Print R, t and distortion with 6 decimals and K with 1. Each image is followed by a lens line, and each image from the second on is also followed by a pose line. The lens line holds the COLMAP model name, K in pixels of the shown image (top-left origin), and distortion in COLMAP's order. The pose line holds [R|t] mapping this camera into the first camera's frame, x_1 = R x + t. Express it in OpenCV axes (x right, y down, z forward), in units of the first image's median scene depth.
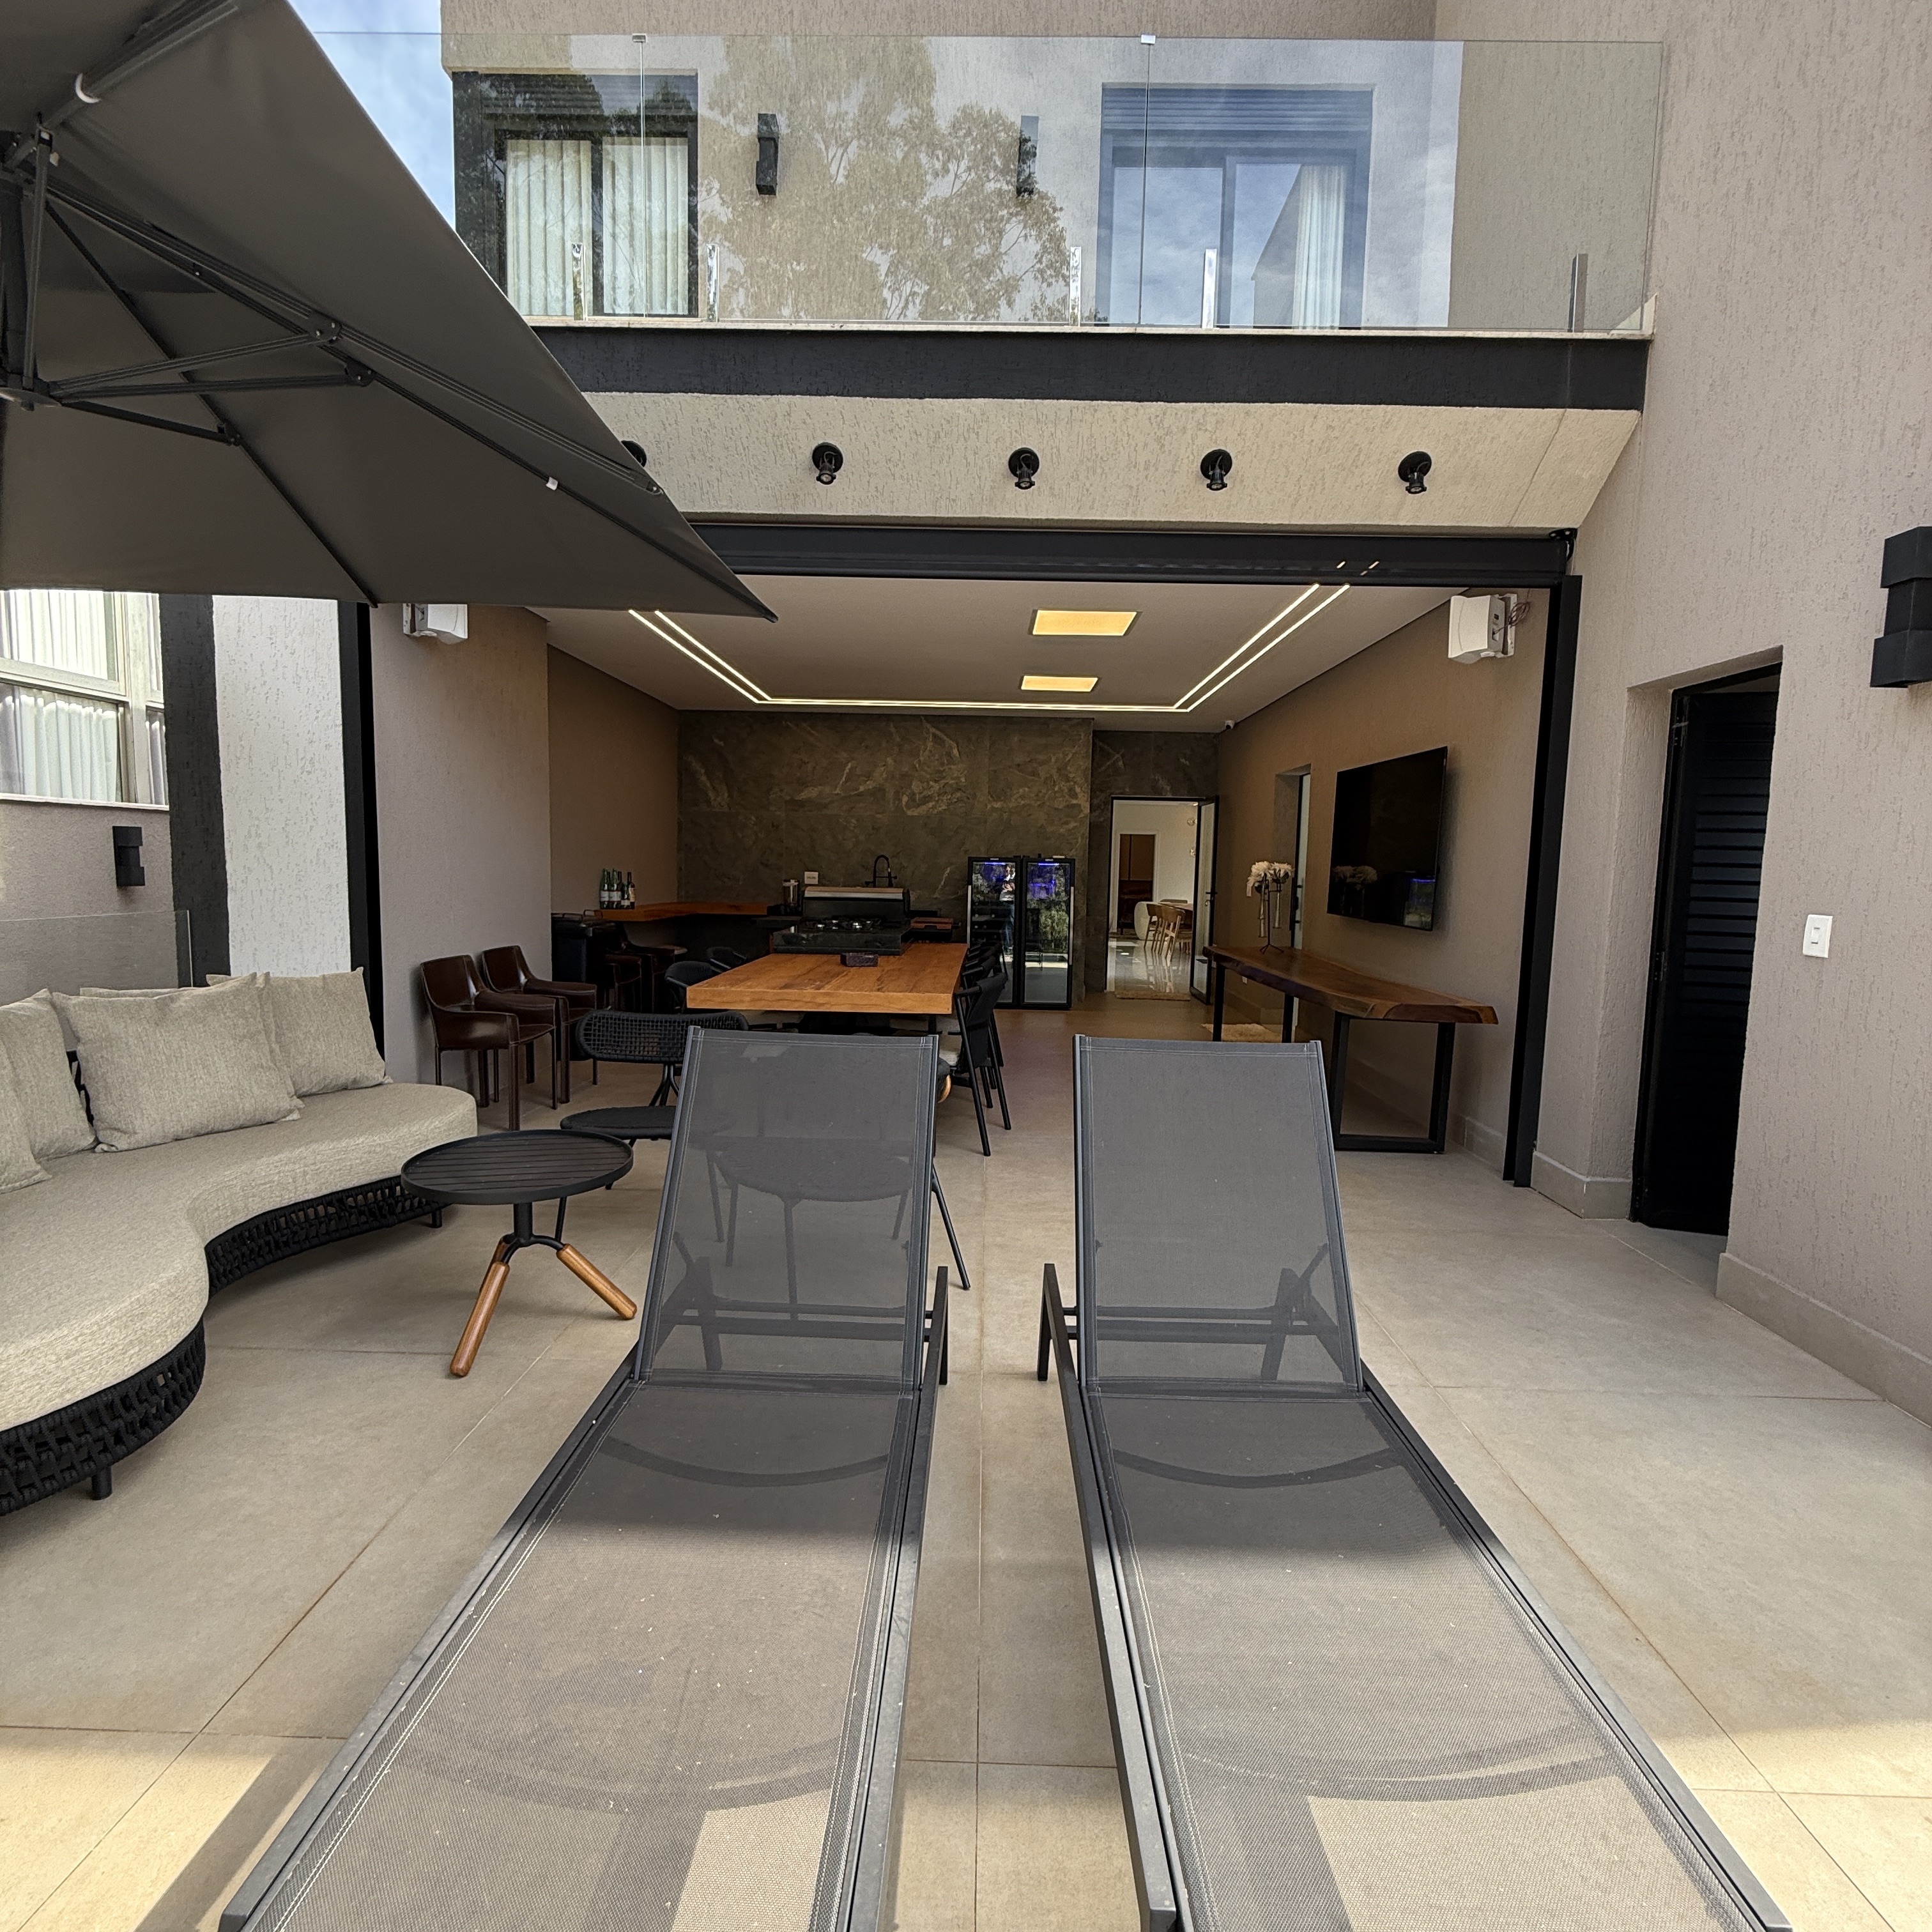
lens RADIAL K [[1028.6, 0, 966.6], [0, 1028.6, 961.2], [0, 0, 1]] dist [0.011470, -0.003013]
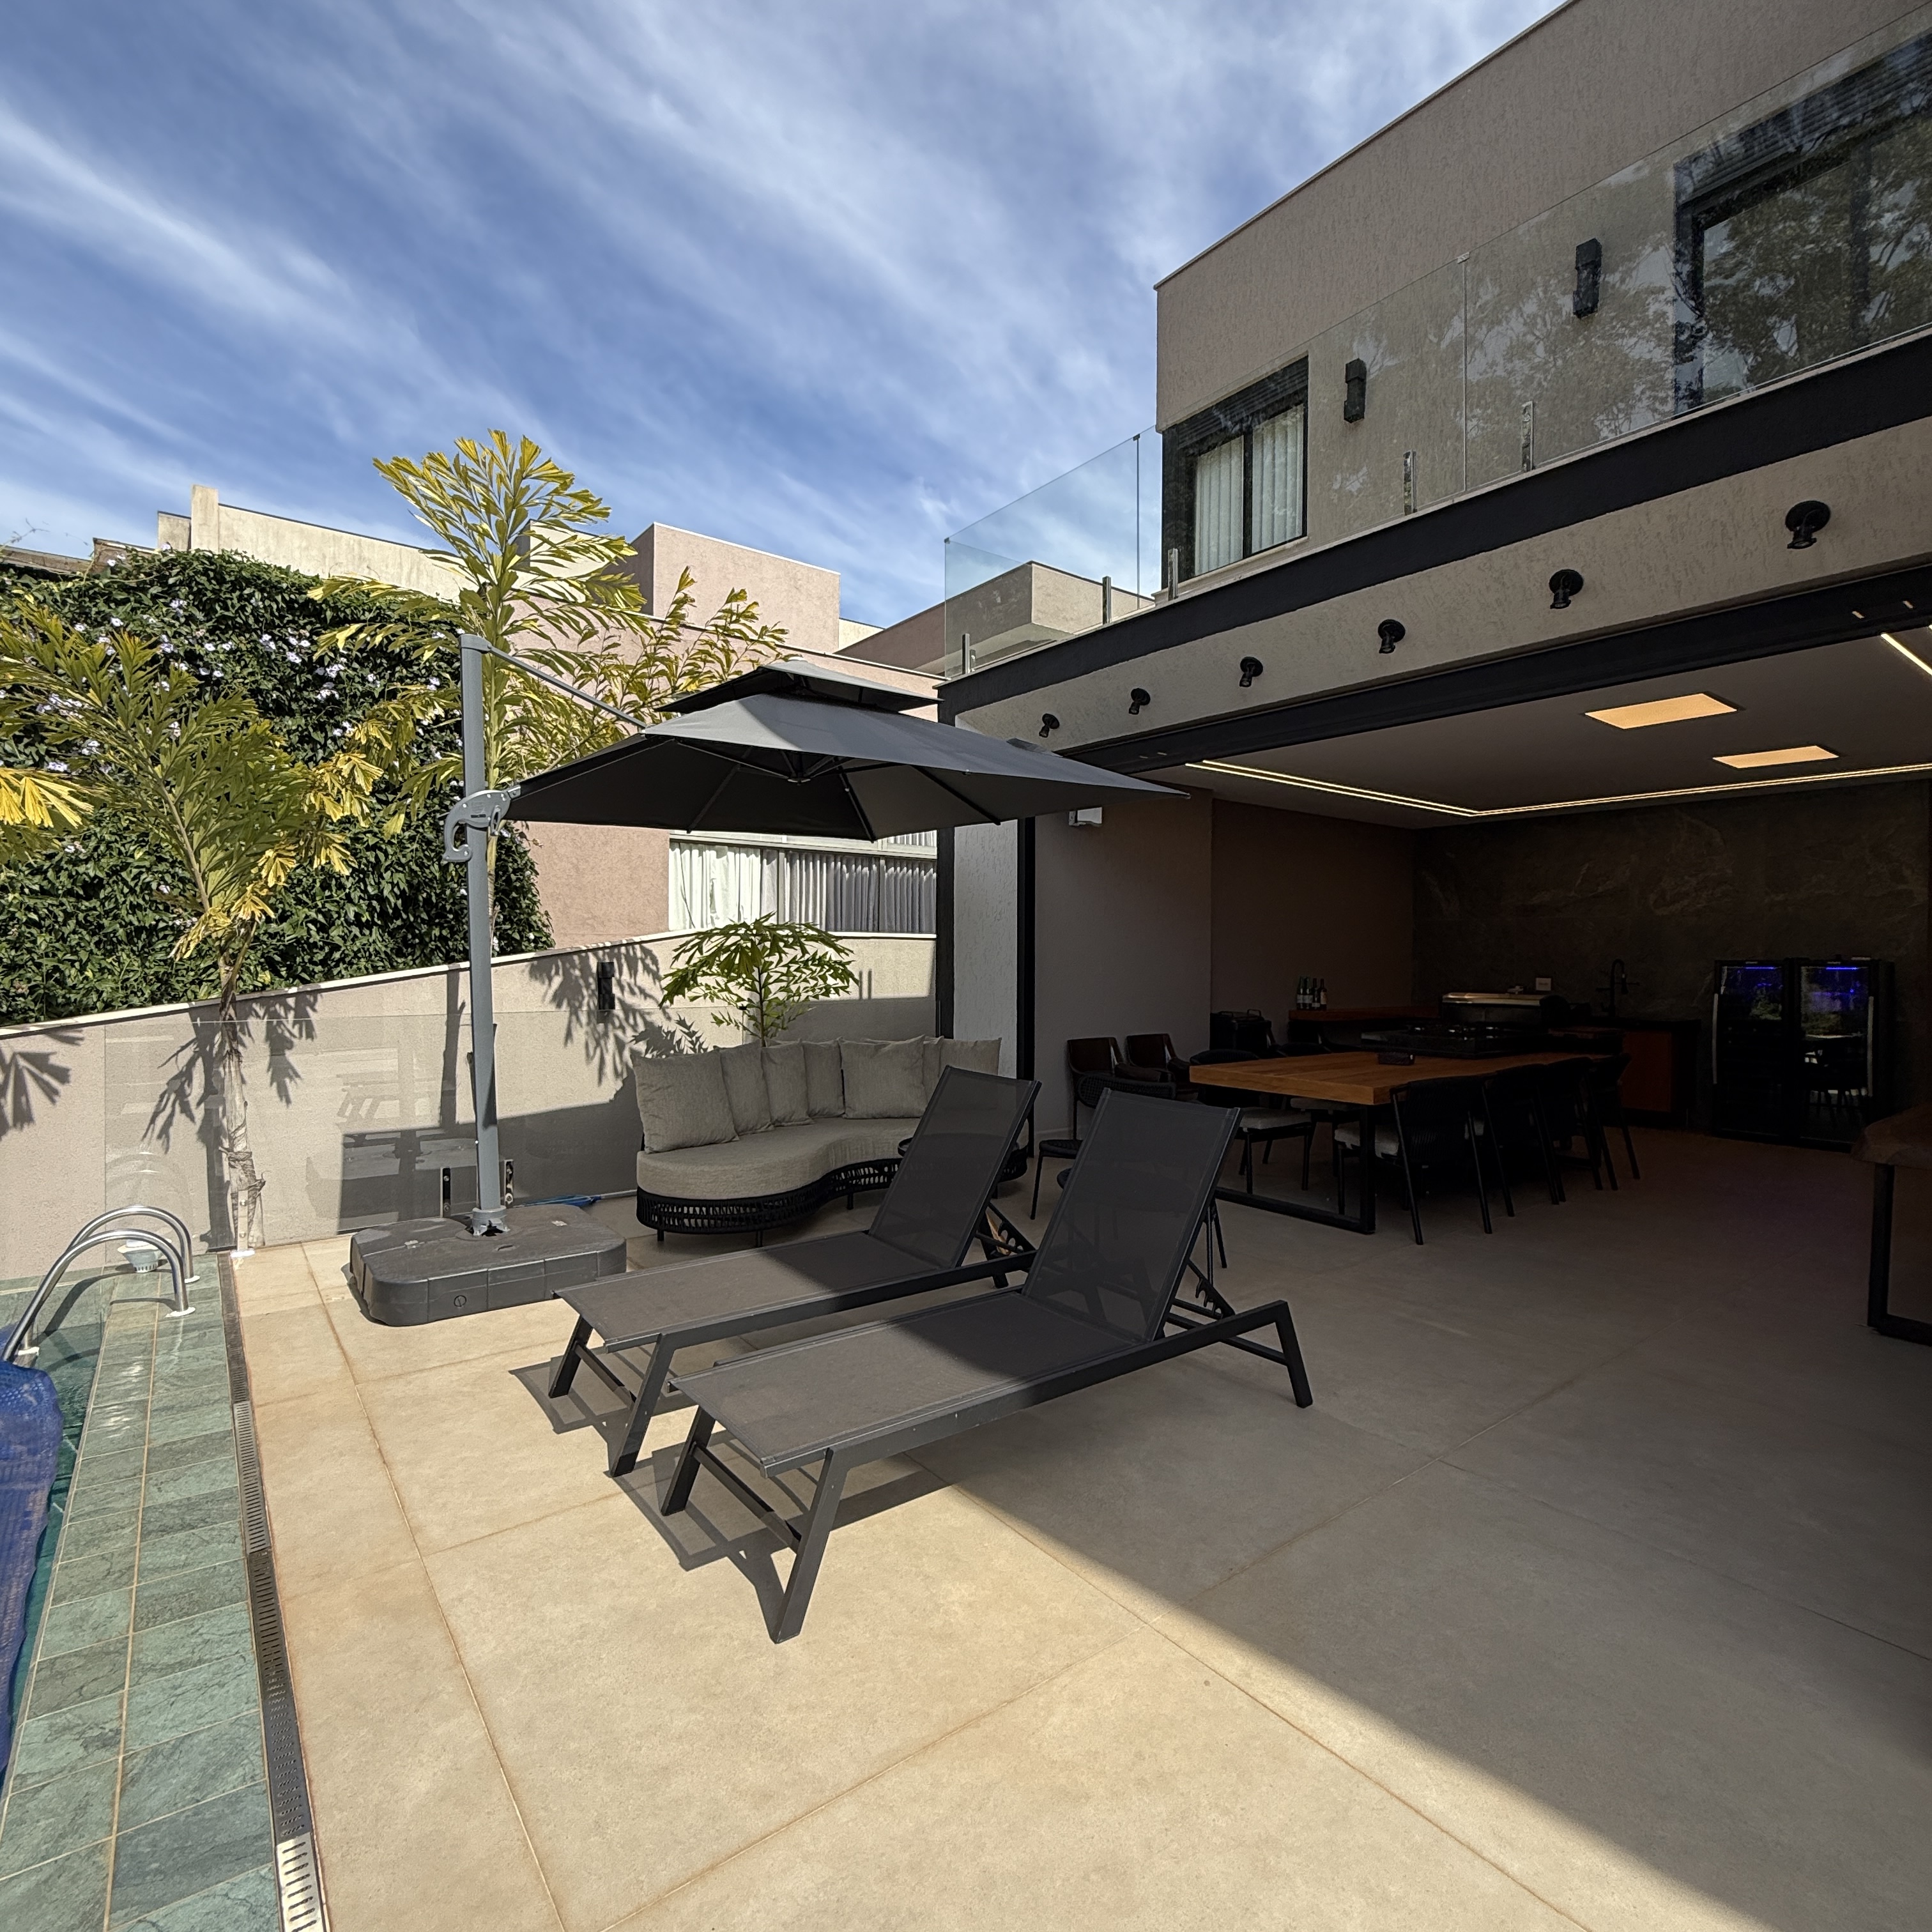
lens RADIAL K [[1028.6, 0, 960.4], [0, 1028.6, 959.5], [0, 0, 1]] dist [0.011470, -0.003013]
pose [[0.617479, -0.014745, -0.786449, 0.338638], [-0.066475, 0.995269, -0.070853, 0.001288], [0.783773, 0.096030, 0.613578, -0.033368]]
